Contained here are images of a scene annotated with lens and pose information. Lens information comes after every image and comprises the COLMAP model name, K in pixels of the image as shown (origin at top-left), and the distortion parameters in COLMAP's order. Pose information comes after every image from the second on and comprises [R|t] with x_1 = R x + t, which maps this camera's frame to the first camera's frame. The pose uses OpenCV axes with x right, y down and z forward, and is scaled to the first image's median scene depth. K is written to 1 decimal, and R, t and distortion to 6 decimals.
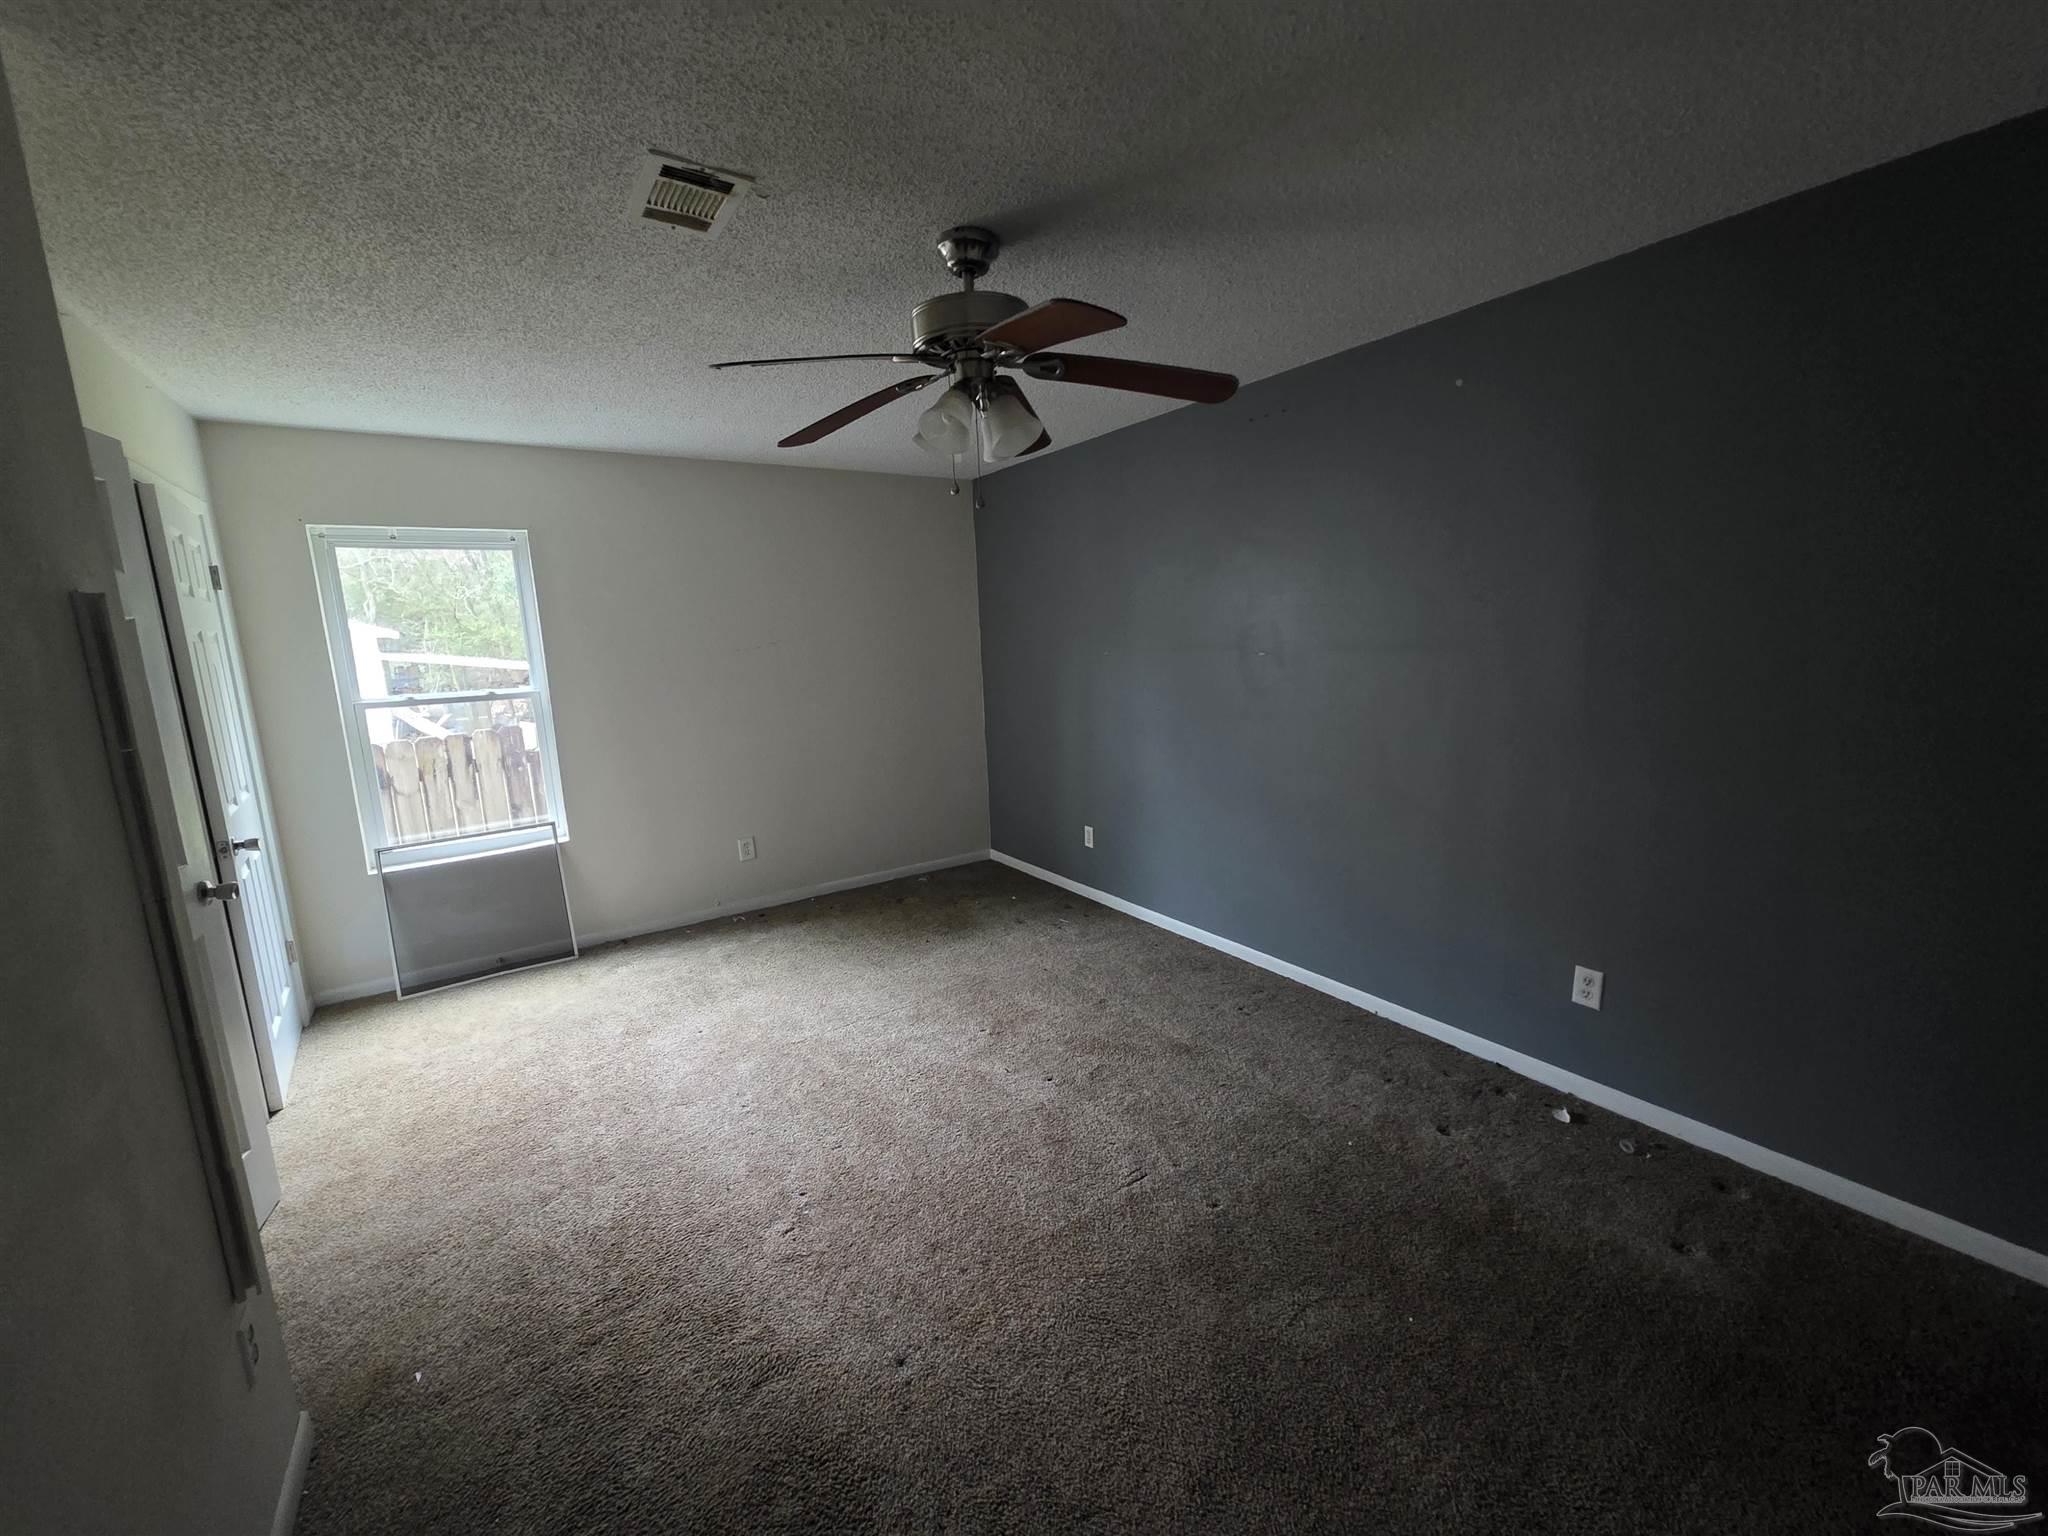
lens RADIAL K [[819.9, 0, 1018.2], [0, 819.9, 774.2], [0, 0, 1]] dist [0.003913, 0.000631]
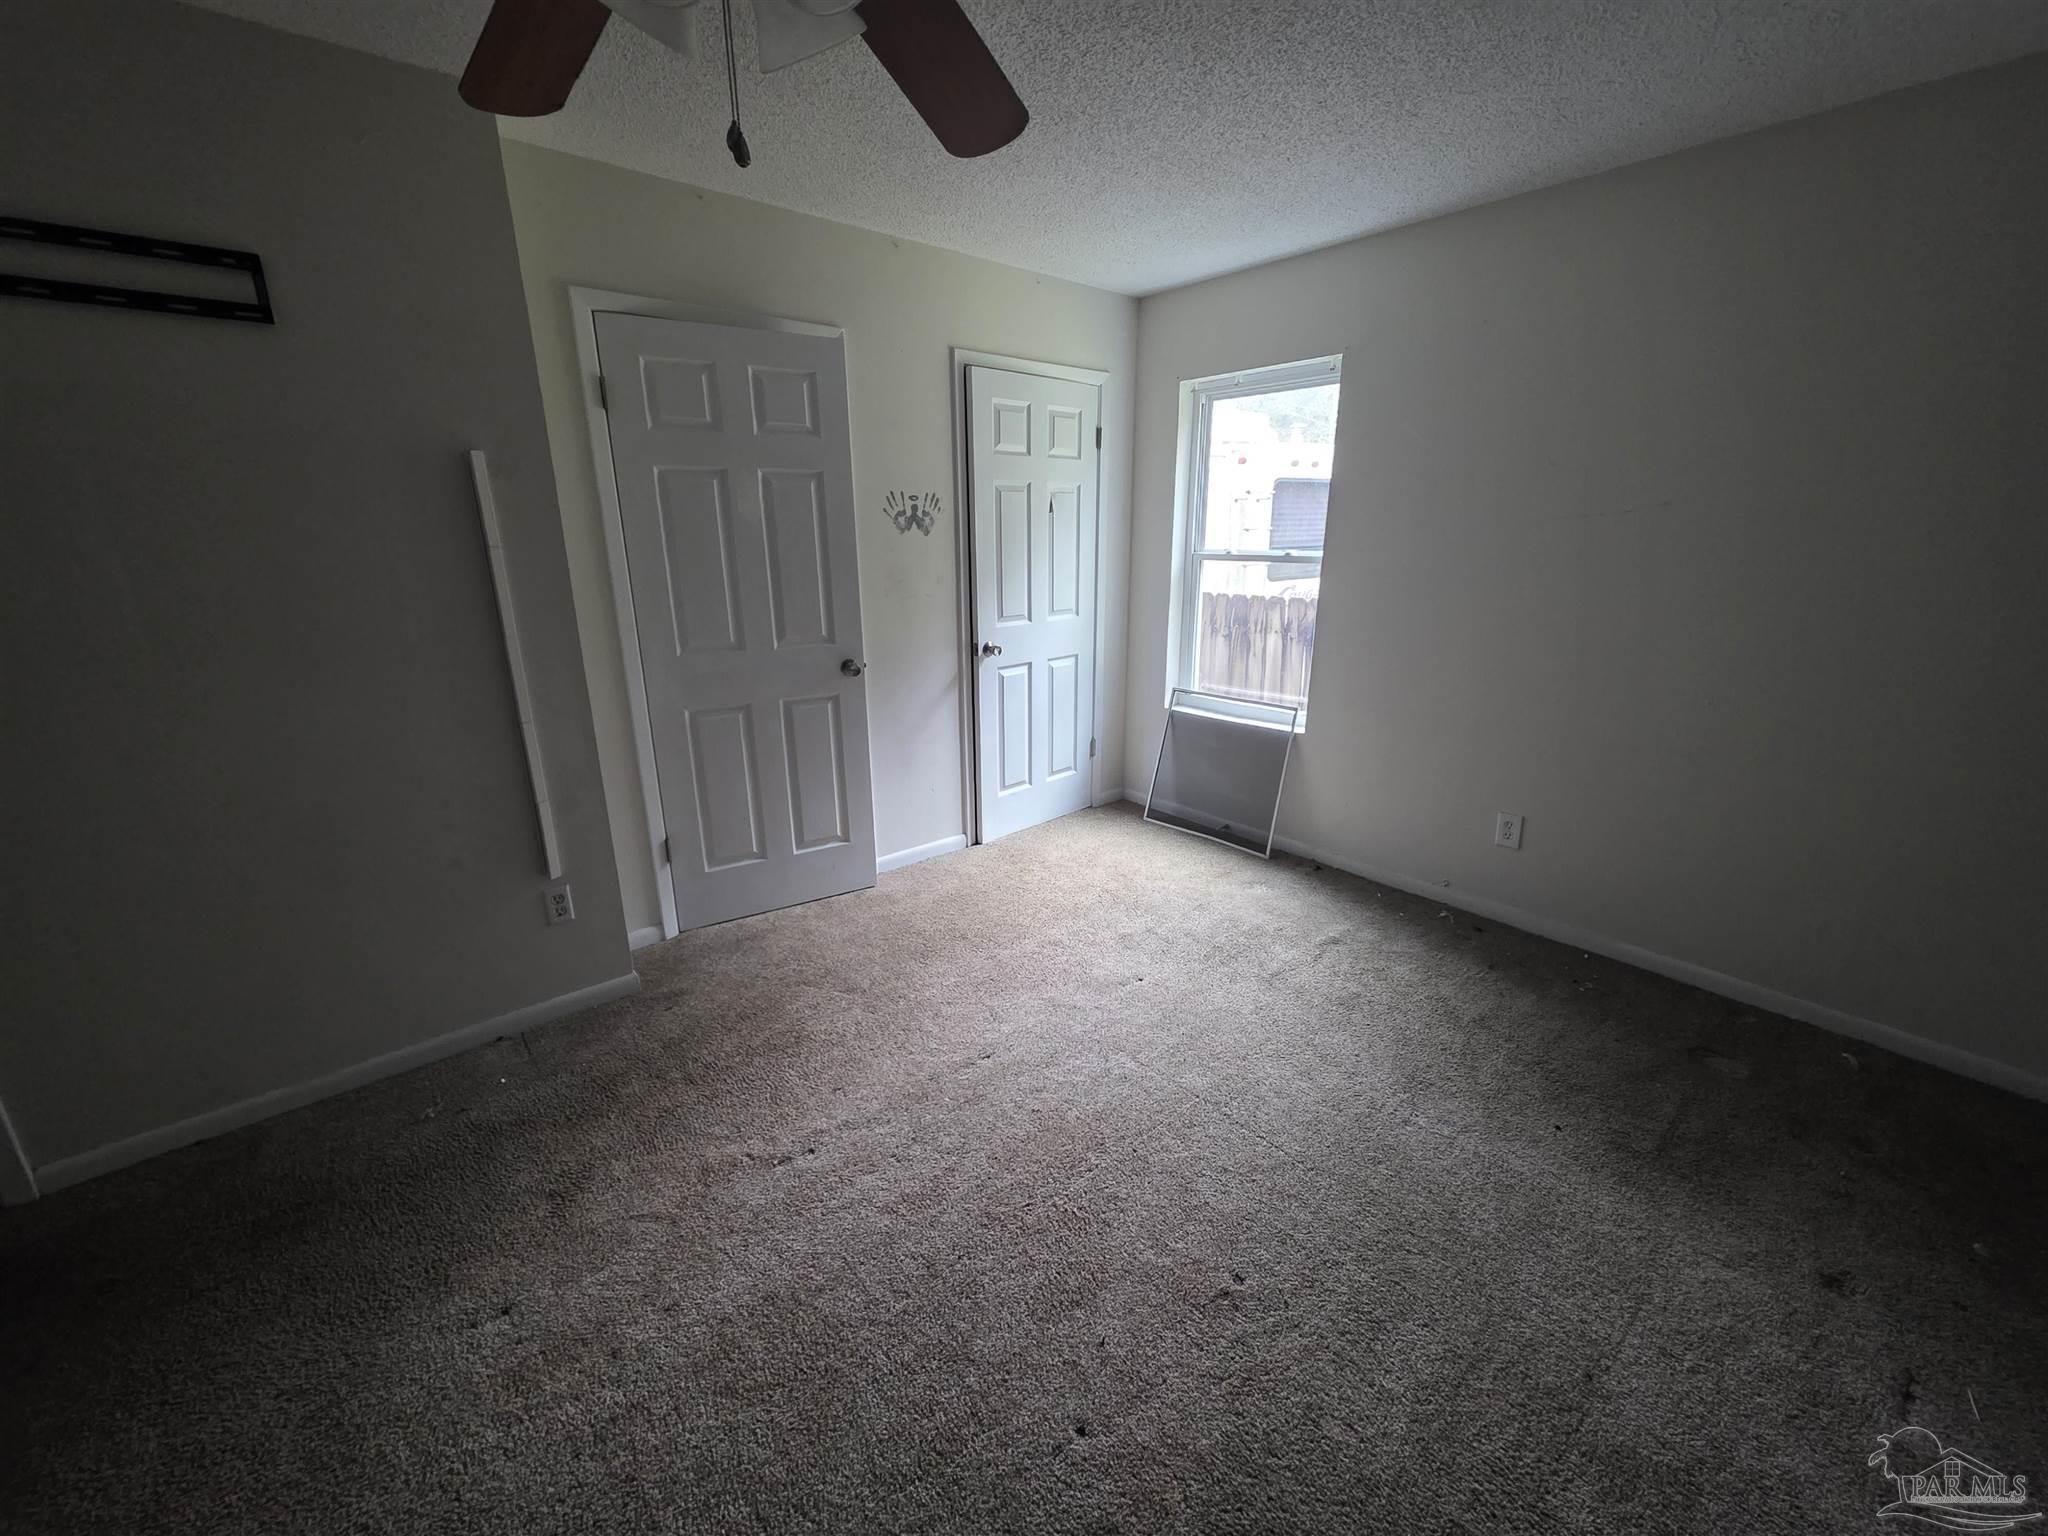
lens RADIAL K [[819.9, 0, 1021.6], [0, 819.9, 759.1], [0, 0, 1]] dist [0.003913, 0.000631]
pose [[0.113978, 0.311227, -0.943476, 0.264004], [-0.172168, 0.941483, 0.289771, -0.099227], [0.978451, 0.129409, 0.160892, 0.594617]]
